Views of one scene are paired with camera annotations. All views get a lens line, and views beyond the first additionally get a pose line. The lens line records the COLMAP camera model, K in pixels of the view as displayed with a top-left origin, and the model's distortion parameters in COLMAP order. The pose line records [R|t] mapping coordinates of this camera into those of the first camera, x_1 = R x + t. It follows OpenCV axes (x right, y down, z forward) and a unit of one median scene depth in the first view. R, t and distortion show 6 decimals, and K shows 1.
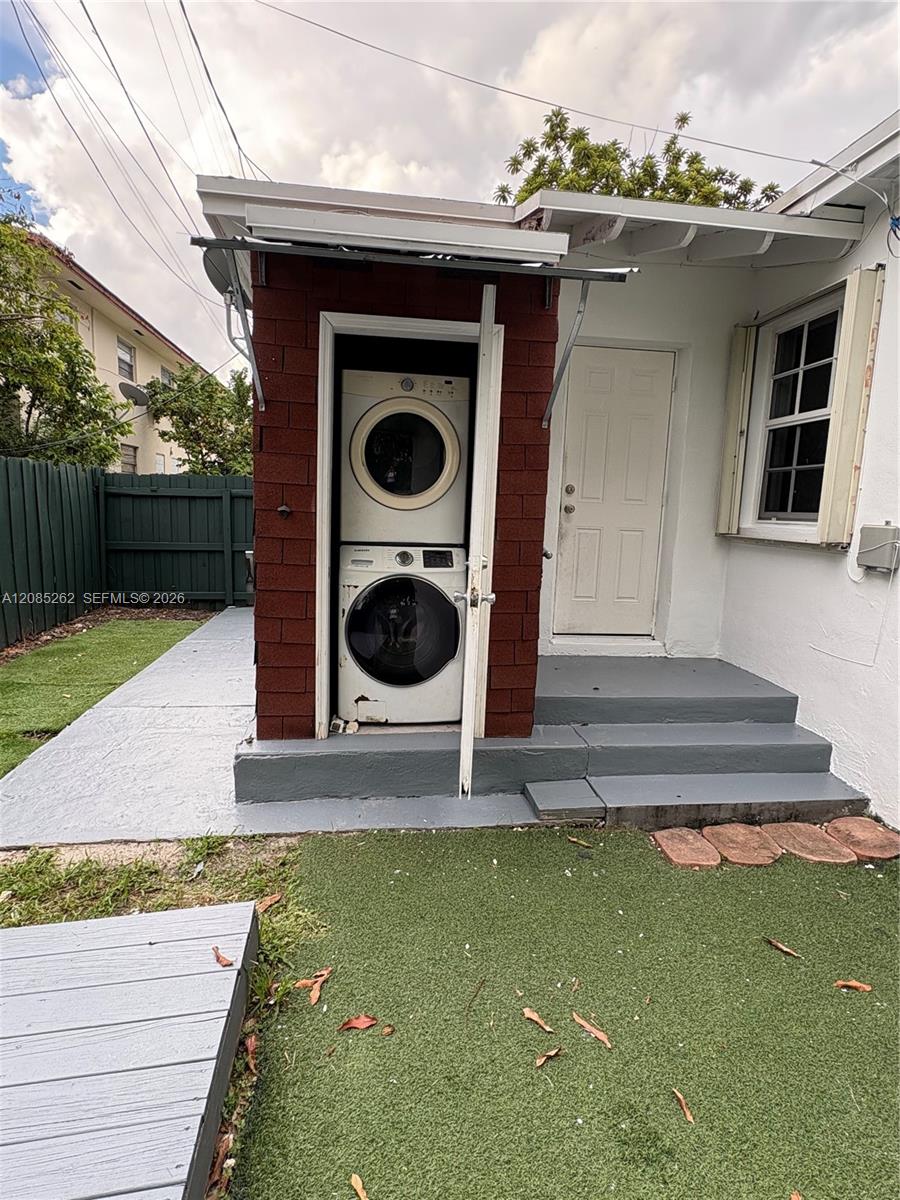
lens RADIAL K [[624.4, 0, 451.5], [0, 624.4, 599.7], [0, 0, 1]] dist [-0.000671, 0.003441]
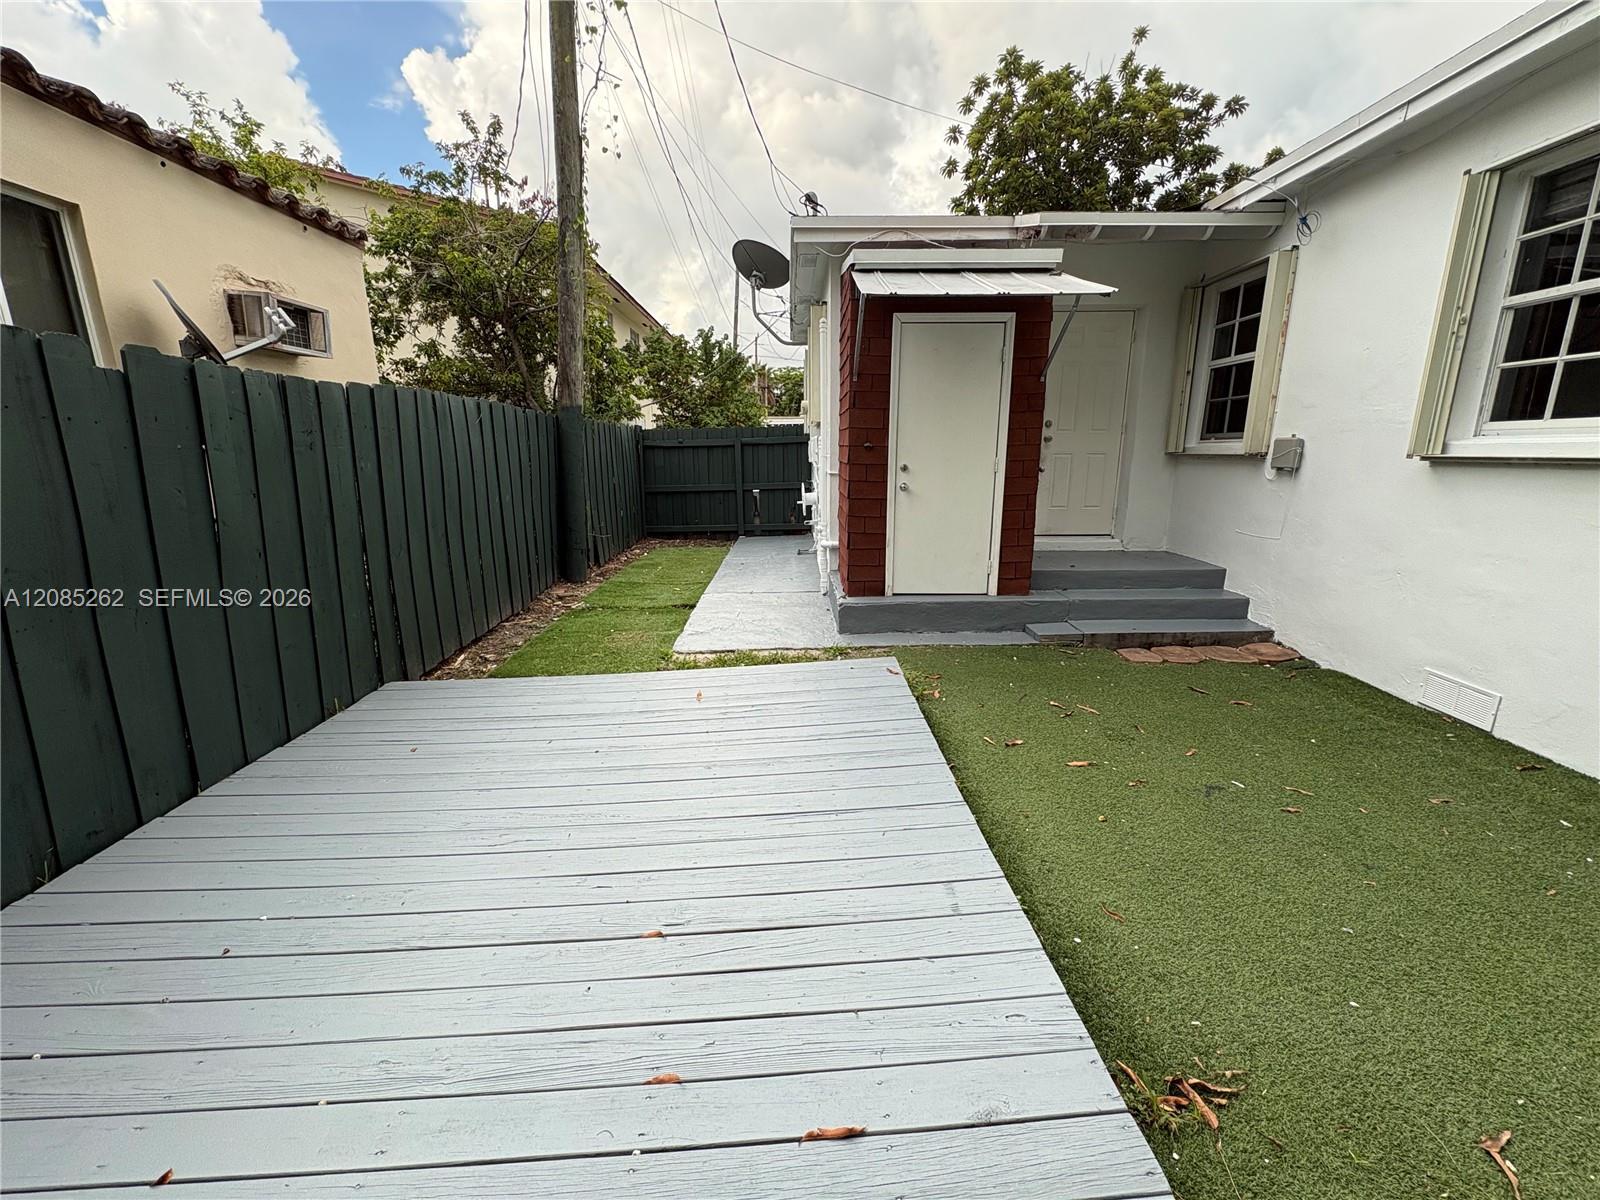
lens RADIAL K [[638.3, 0, 799.1], [0, 638.3, 602.0], [0, 0, 1]] dist [0.002571, -0.000656]
pose [[0.992337, -0.014828, -0.122665, -0.182194], [0.024777, 0.996488, 0.079988, 0.081775], [0.121048, -0.082414, 0.989220, -0.450675]]
